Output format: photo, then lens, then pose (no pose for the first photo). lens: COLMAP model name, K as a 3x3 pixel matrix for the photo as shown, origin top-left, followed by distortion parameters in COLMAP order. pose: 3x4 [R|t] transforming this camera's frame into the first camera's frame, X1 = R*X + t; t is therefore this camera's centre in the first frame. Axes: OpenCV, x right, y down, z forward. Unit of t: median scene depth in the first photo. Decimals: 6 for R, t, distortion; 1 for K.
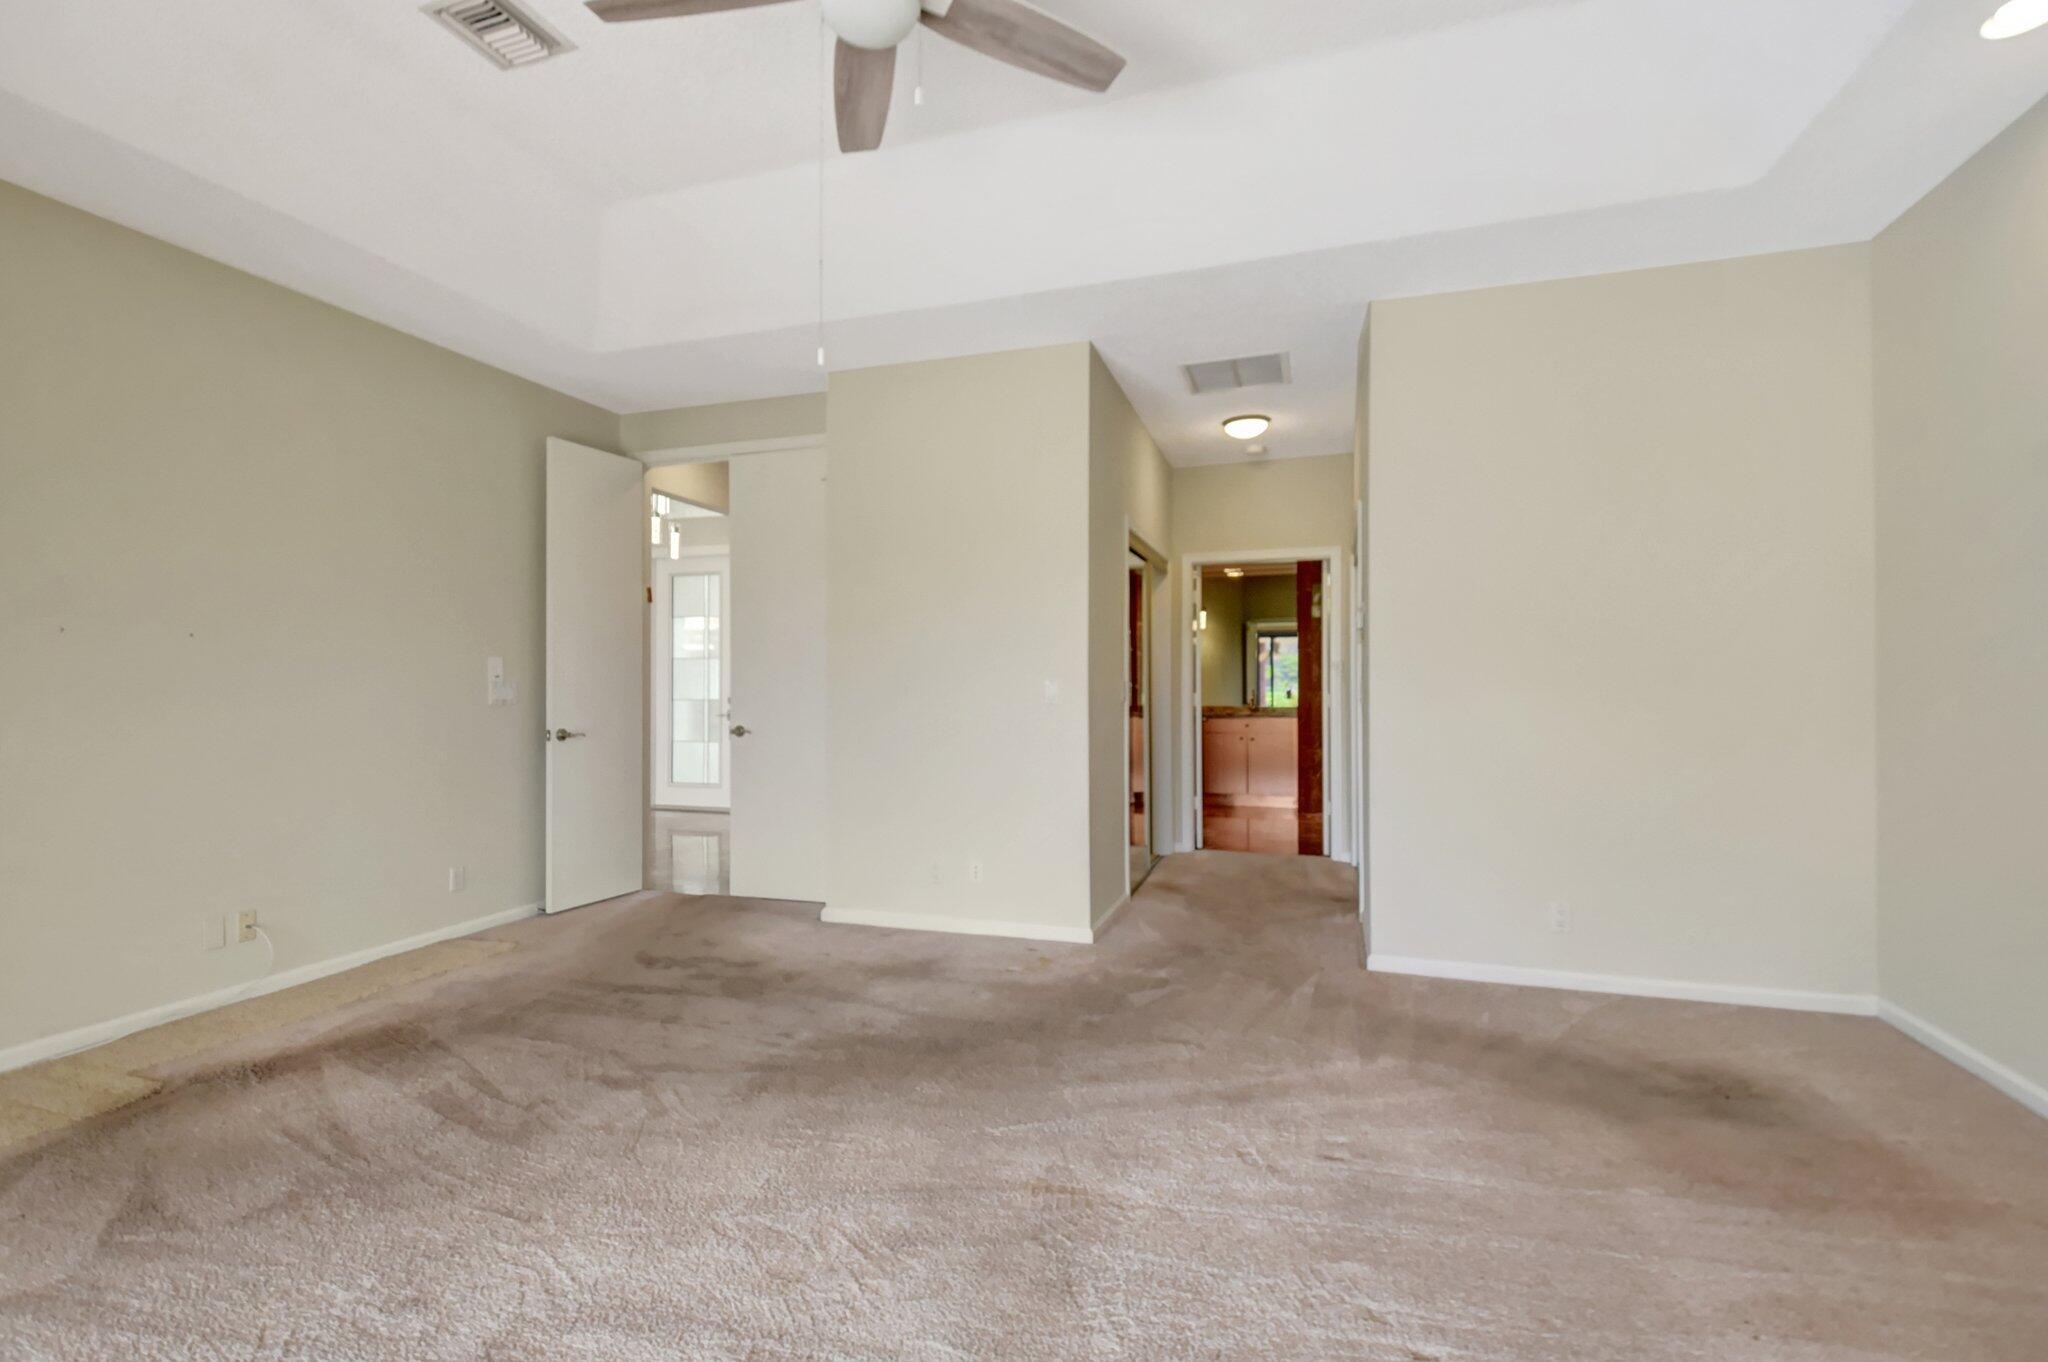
lens RADIAL K [[929.4, 0, 1027.1], [0, 929.4, 690.9], [0, 0, 1]] dist [0.017708, -0.013765]
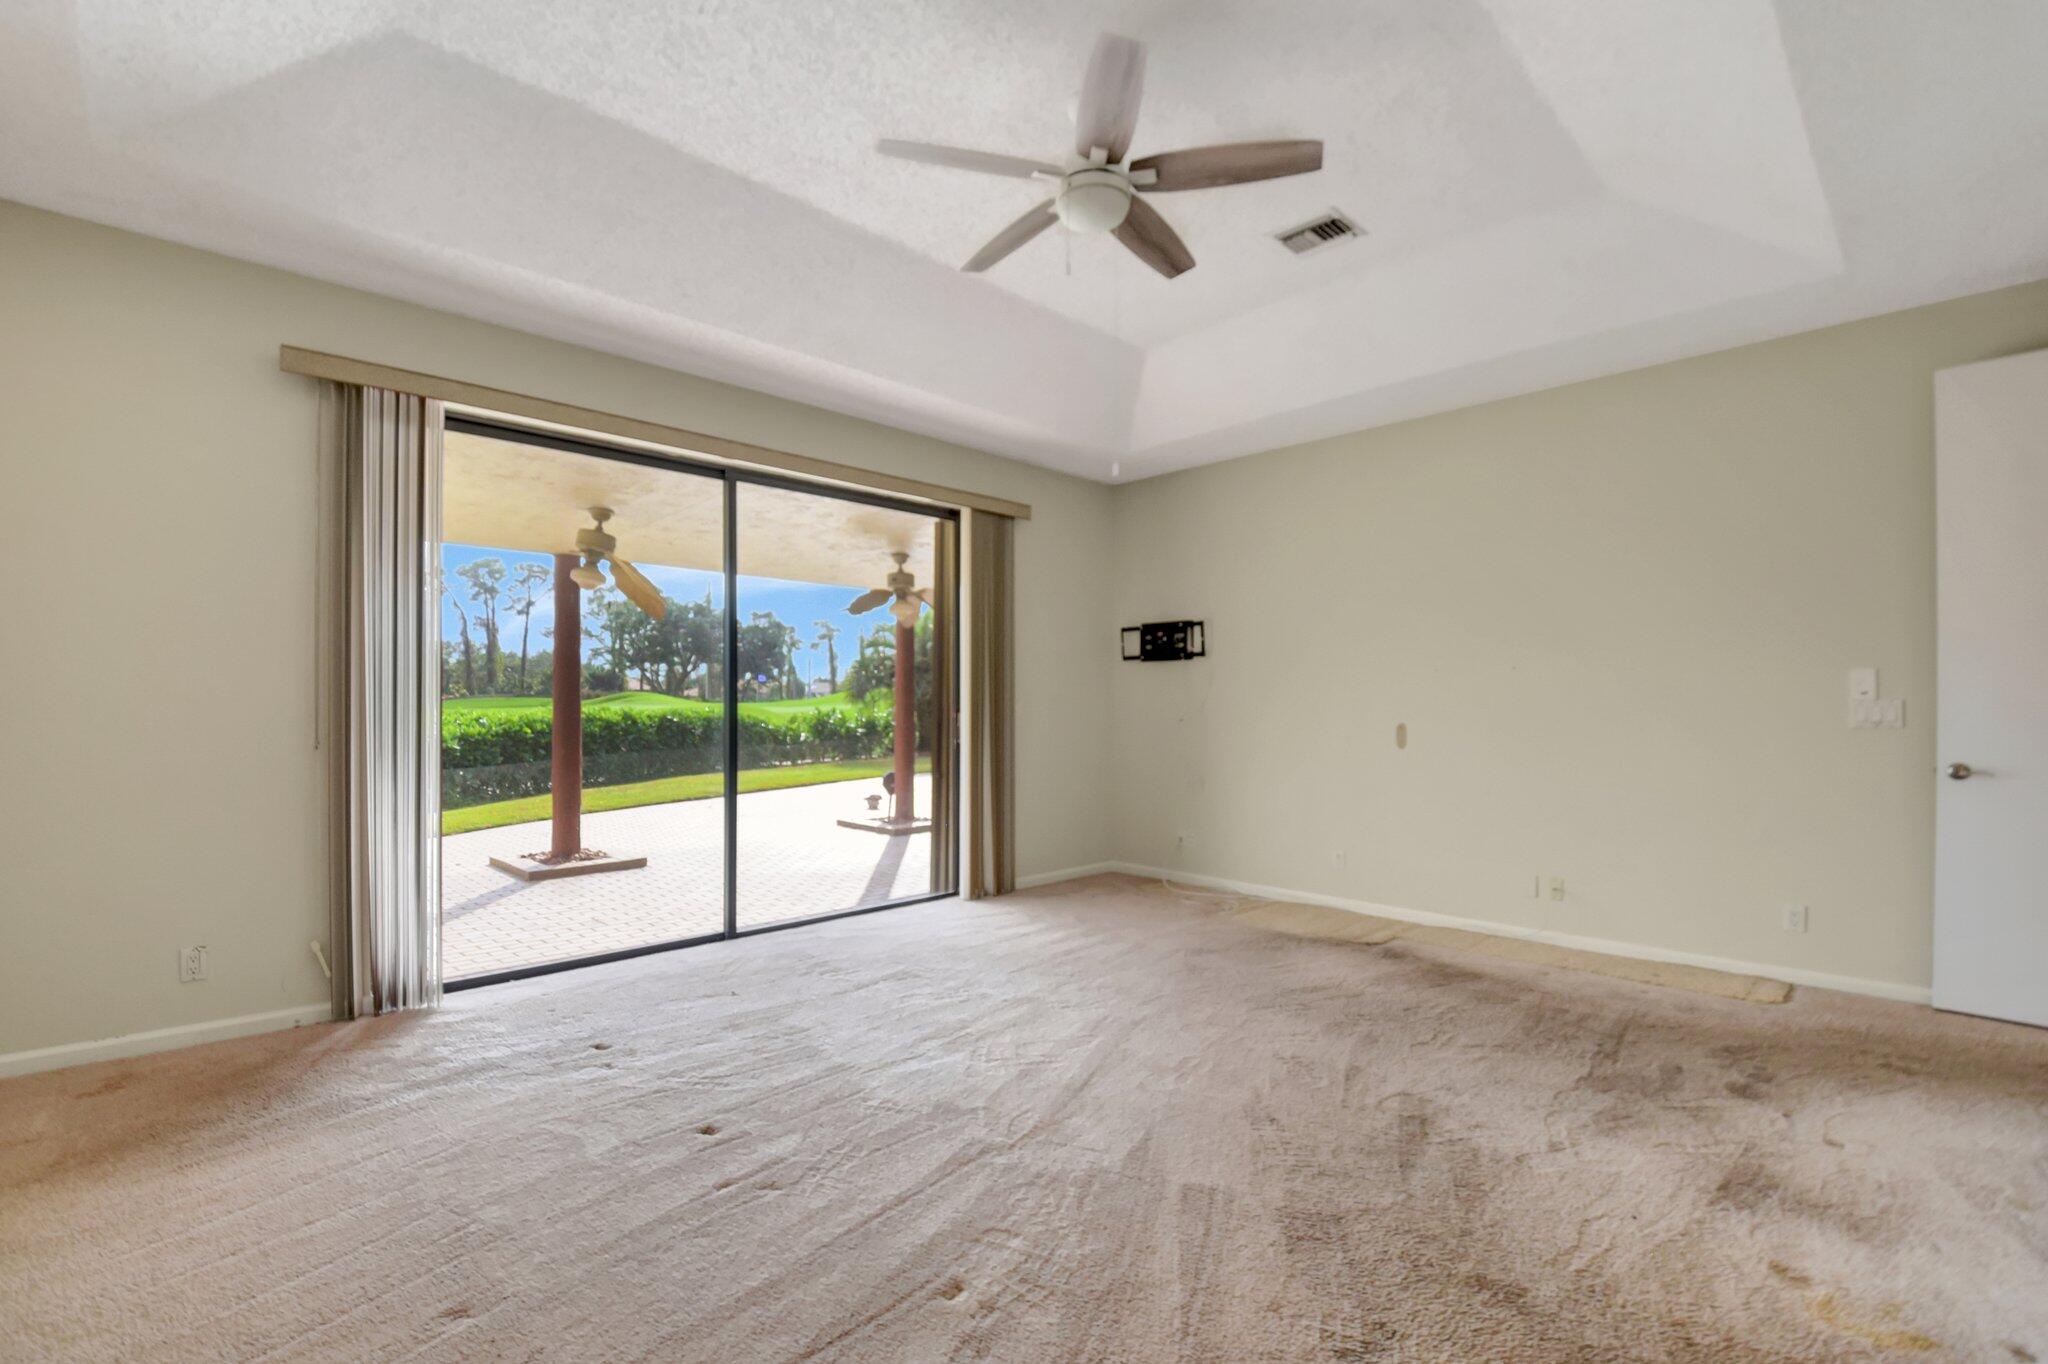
lens RADIAL K [[929.4, 0, 1016.9], [0, 929.4, 693.0], [0, 0, 1]] dist [0.017708, -0.013765]
pose [[-0.474142, -0.010114, -0.880390, 0.667677], [0.000138, 0.999933, -0.011562, -0.007670], [0.880448, -0.005603, -0.474109, 0.939011]]
